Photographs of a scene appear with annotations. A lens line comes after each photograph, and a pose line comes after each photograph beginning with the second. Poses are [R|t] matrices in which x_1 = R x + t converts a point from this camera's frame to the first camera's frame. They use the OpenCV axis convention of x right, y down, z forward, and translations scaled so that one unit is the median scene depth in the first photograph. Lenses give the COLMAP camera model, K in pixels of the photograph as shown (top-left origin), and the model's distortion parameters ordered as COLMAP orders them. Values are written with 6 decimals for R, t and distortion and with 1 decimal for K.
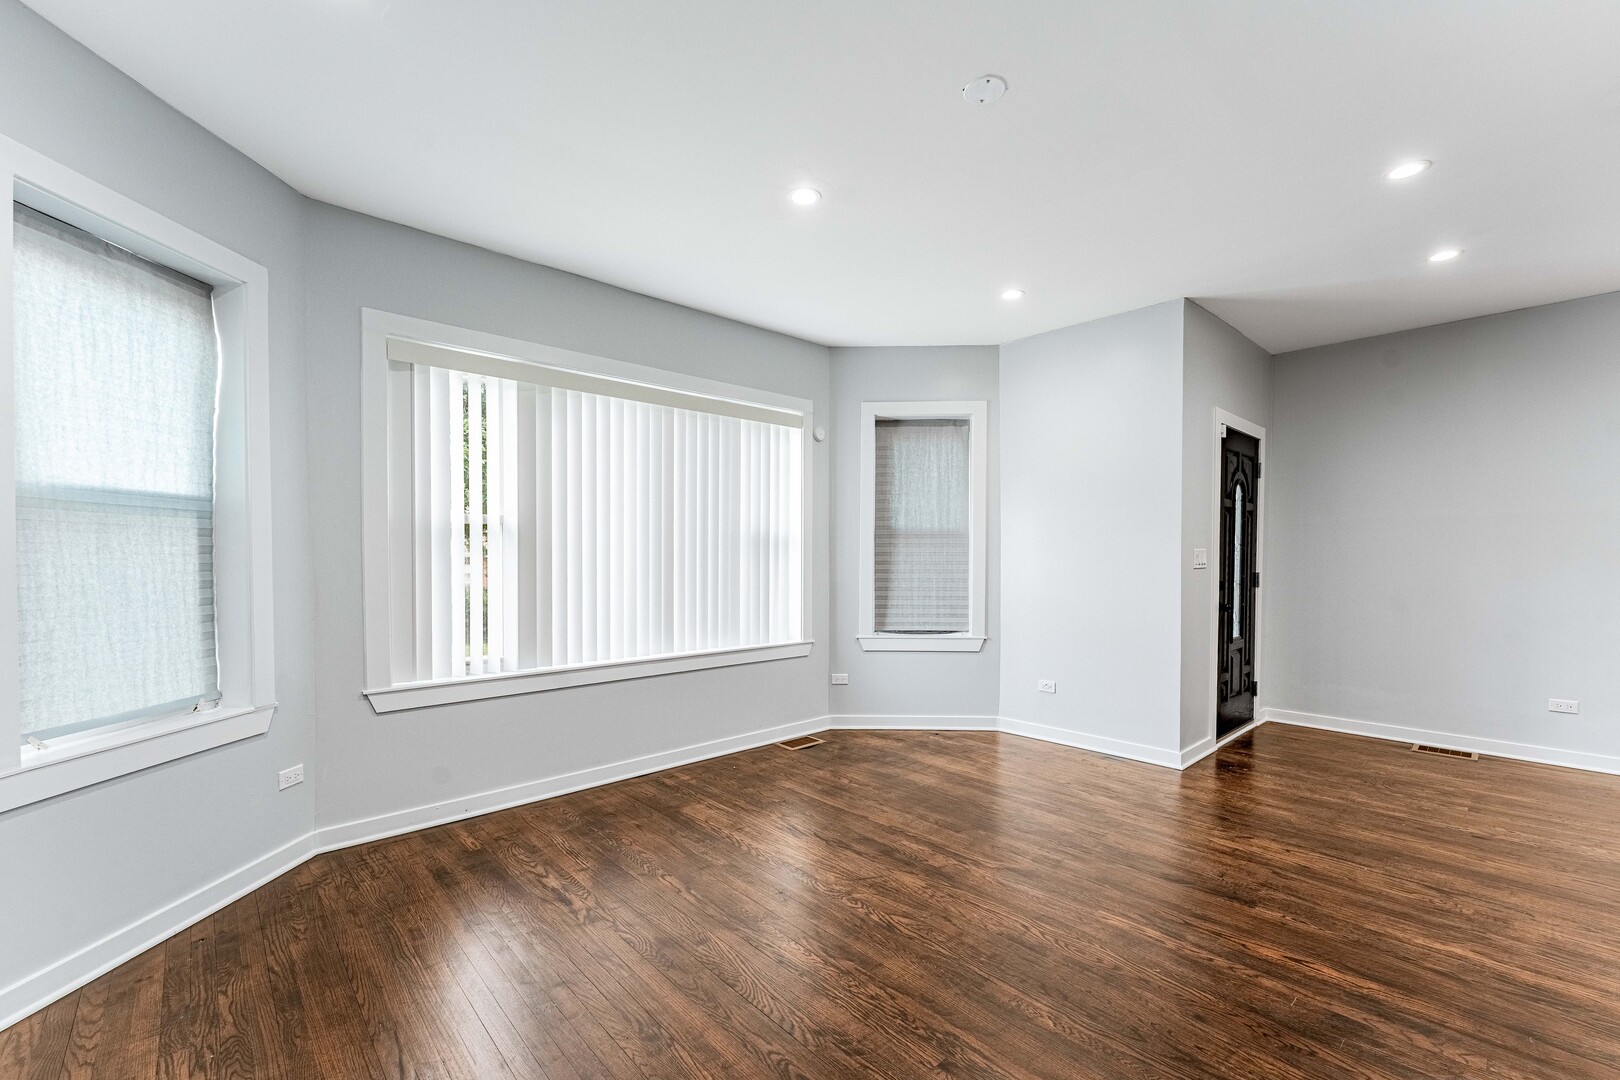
lens RADIAL K [[696.6, 0, 801.6], [0, 696.6, 567.5], [0, 0, 1]] dist [0.001459, -0.000582]
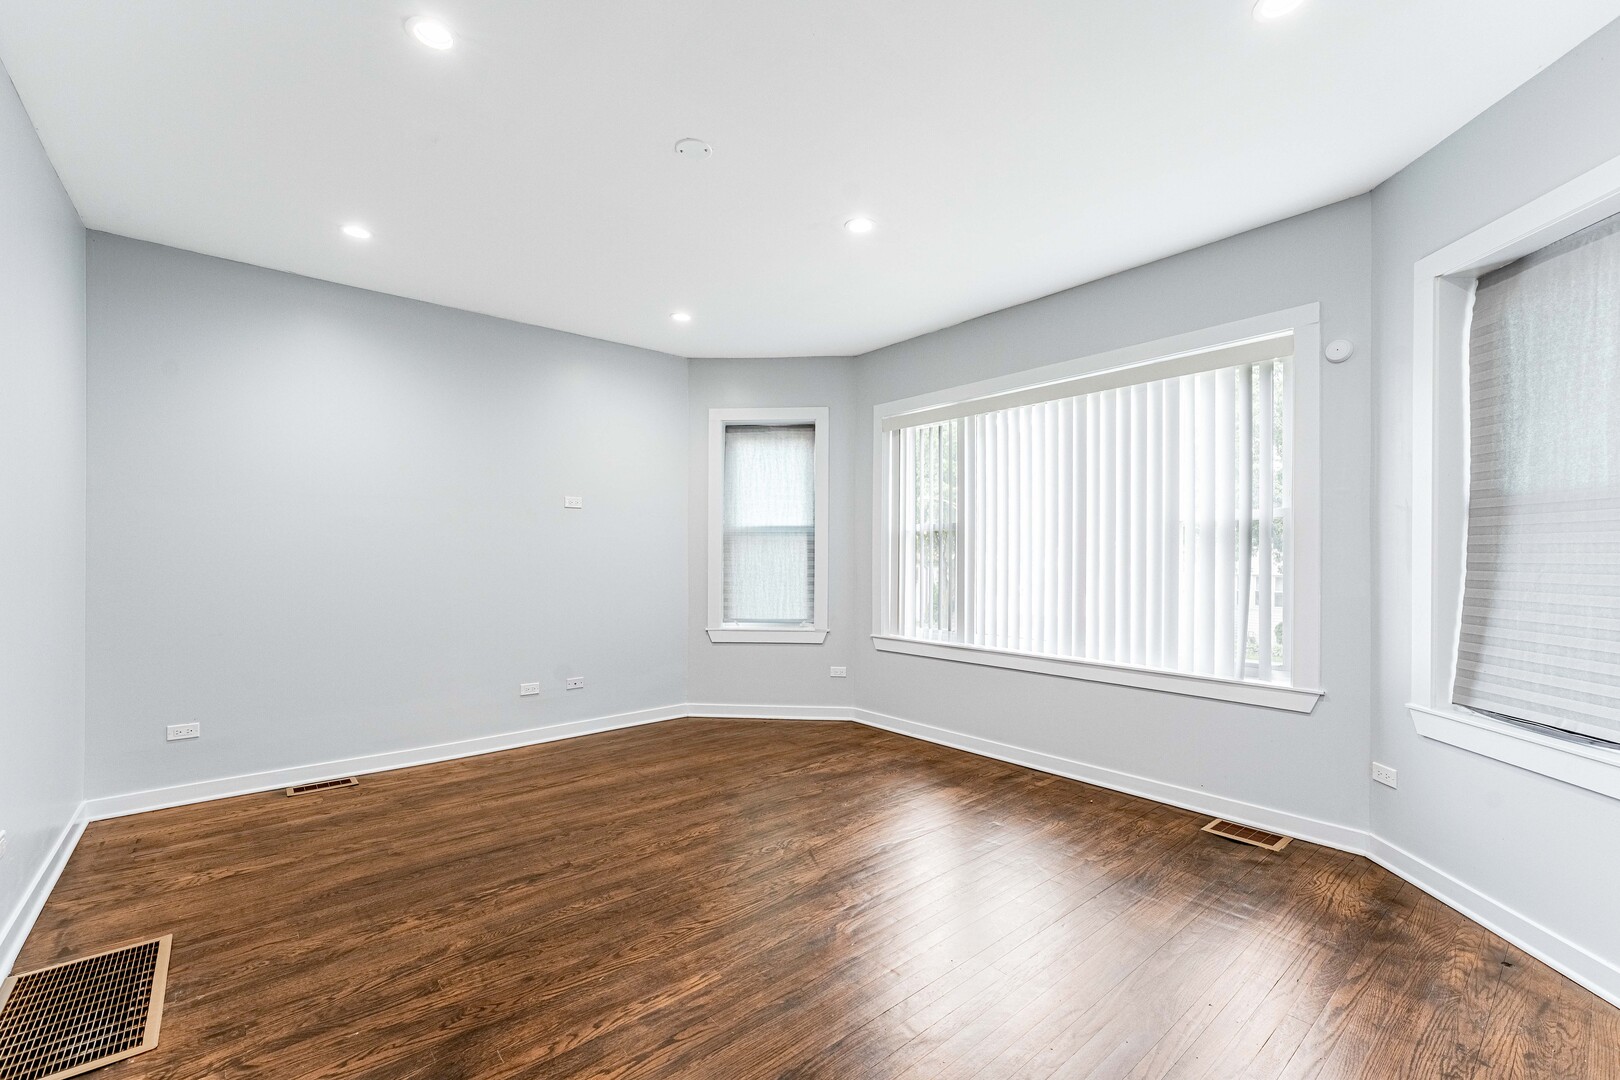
lens RADIAL K [[673.6, 0, 805.9], [0, 673.6, 548.4], [0, 0, 1]] dist [0.001077, -0.000329]
pose [[-0.042787, -0.008260, -0.999050, 0.917474], [-0.015438, 0.999852, -0.007606, -0.013410], [0.998965, 0.015098, -0.042908, 0.837101]]
